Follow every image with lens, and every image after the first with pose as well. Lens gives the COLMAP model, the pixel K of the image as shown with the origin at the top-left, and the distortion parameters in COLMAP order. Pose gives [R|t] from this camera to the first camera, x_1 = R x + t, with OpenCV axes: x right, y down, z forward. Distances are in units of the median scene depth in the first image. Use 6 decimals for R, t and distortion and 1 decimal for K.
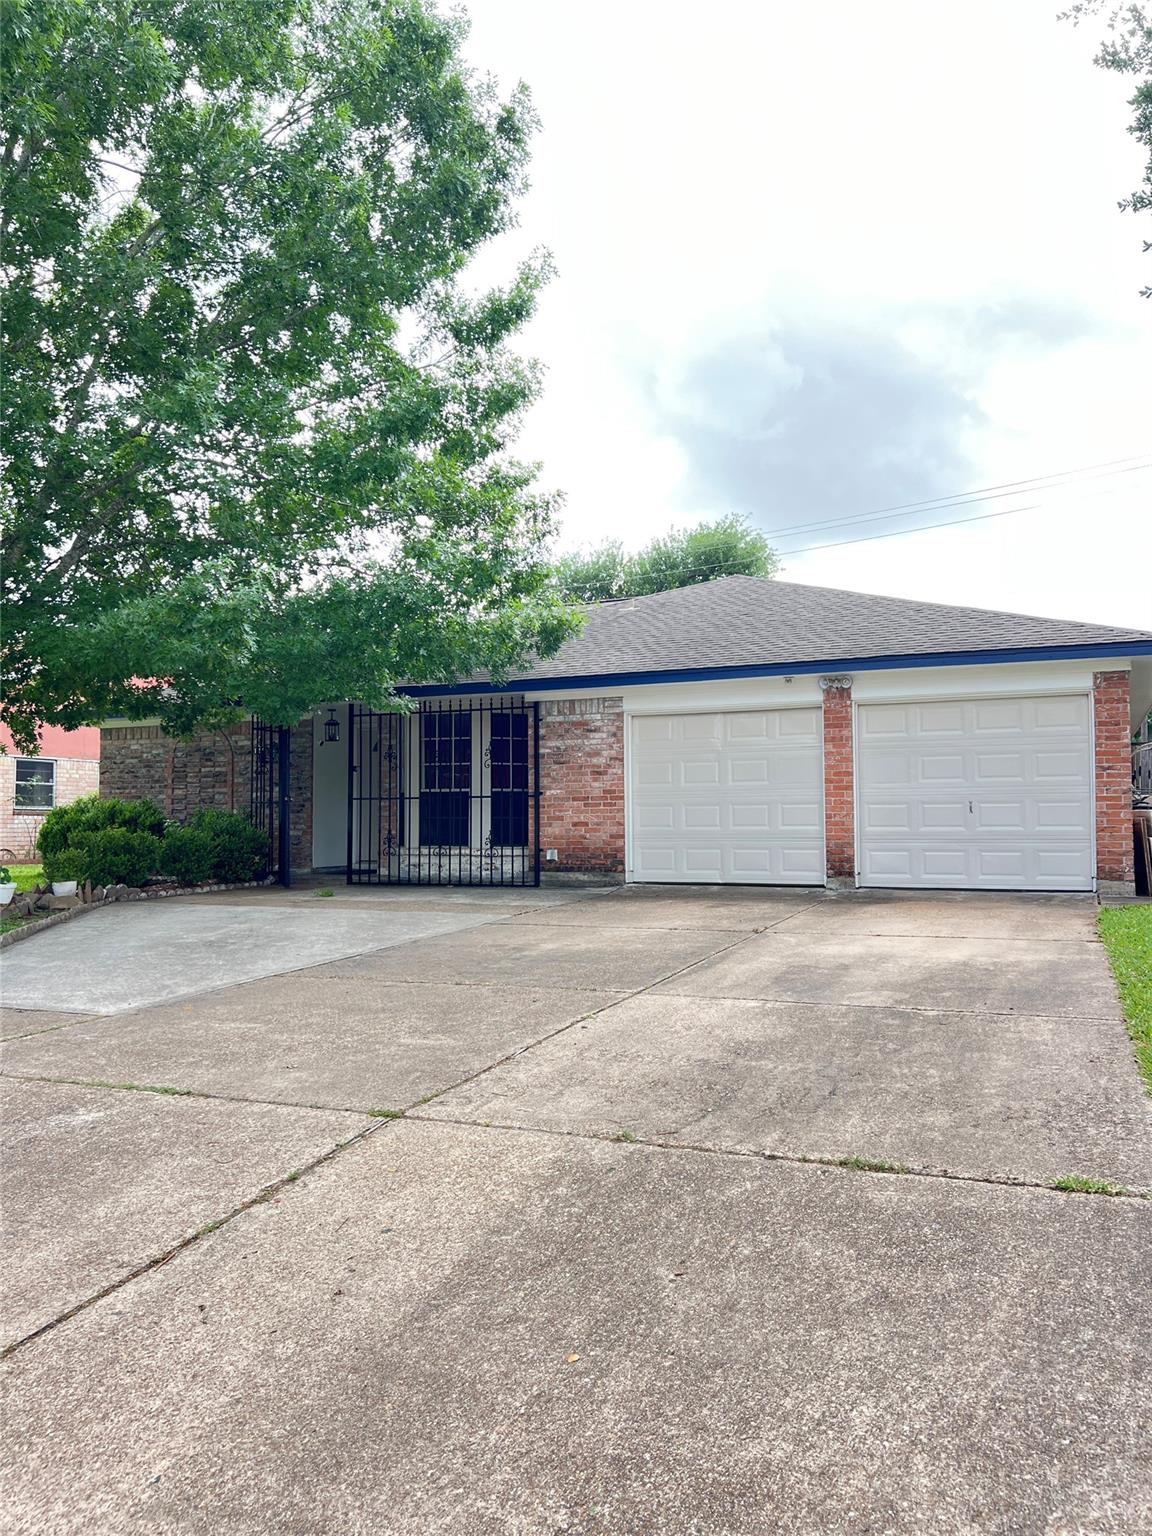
lens RADIAL K [[1134.4, 0, 577.5], [0, 1134.4, 761.6], [0, 0, 1]] dist [0.035257, -0.001853]
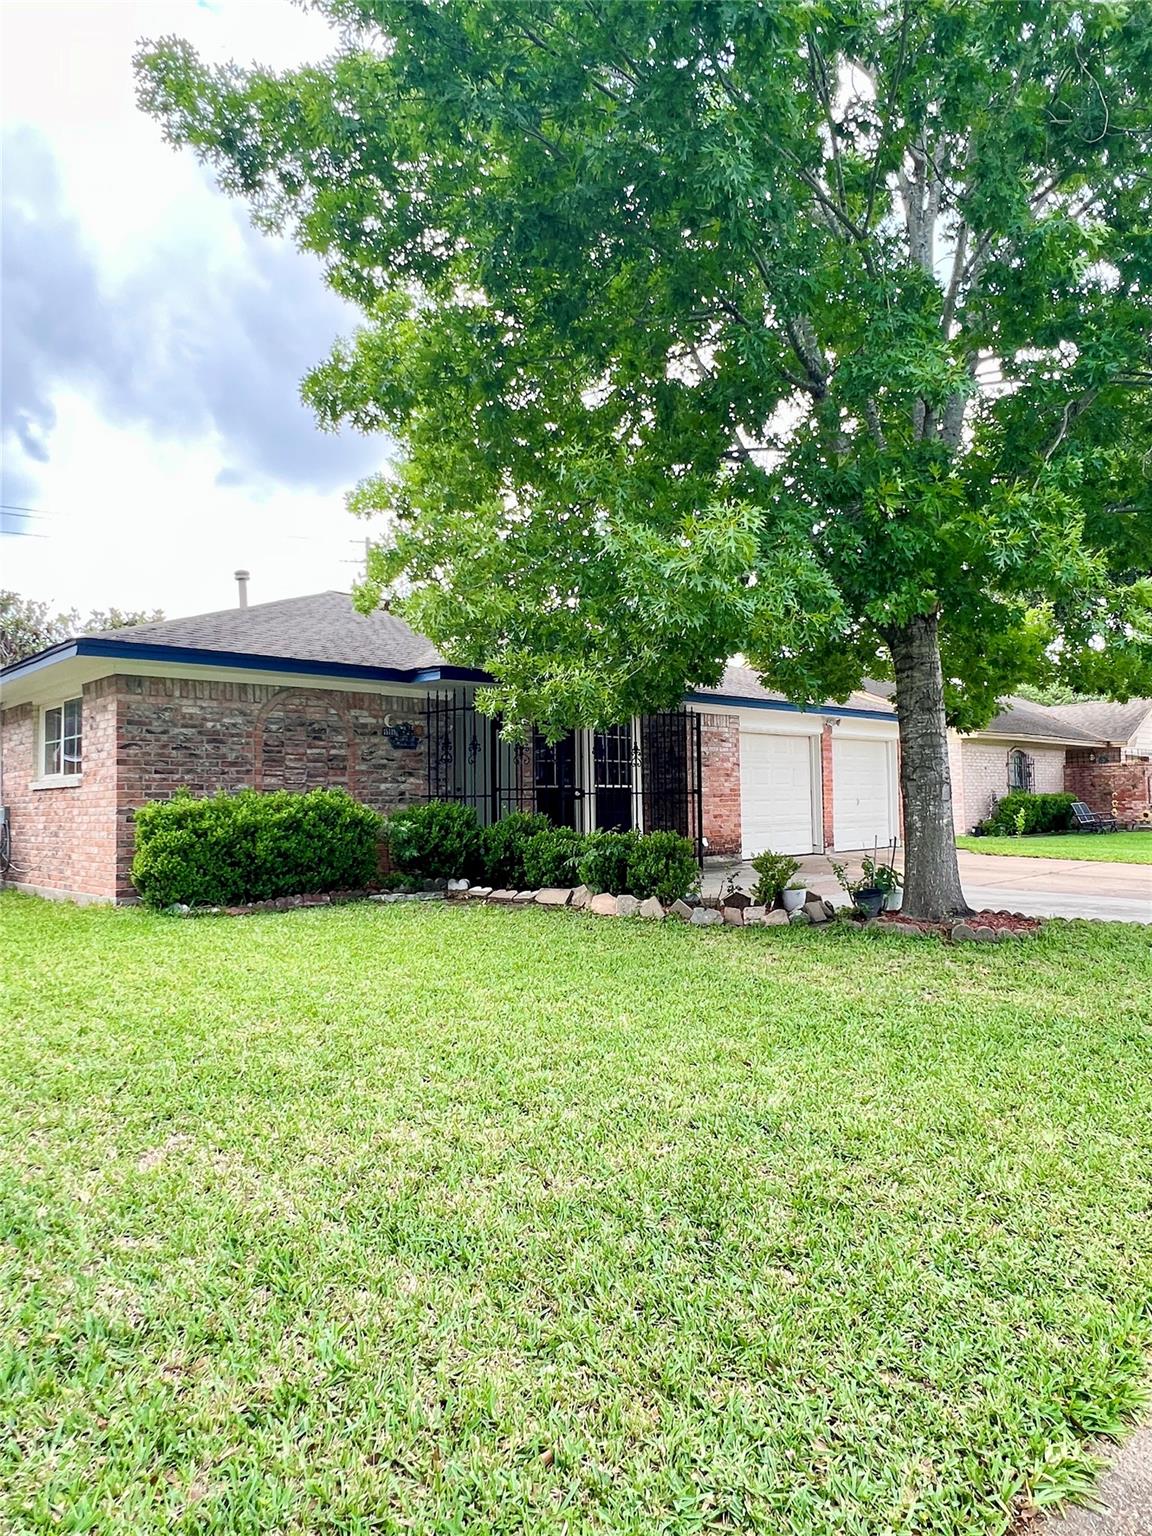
lens RADIAL K [[928.2, 0, 578.9], [0, 928.2, 772.2], [0, 0, 1]] dist [-0.000602, 0.000008]
pose [[0.415037, 0.024299, 0.909480, -0.965065], [-0.043771, 0.999019, -0.006717, 0.020586], [-0.908751, -0.037021, 0.415694, 0.714305]]
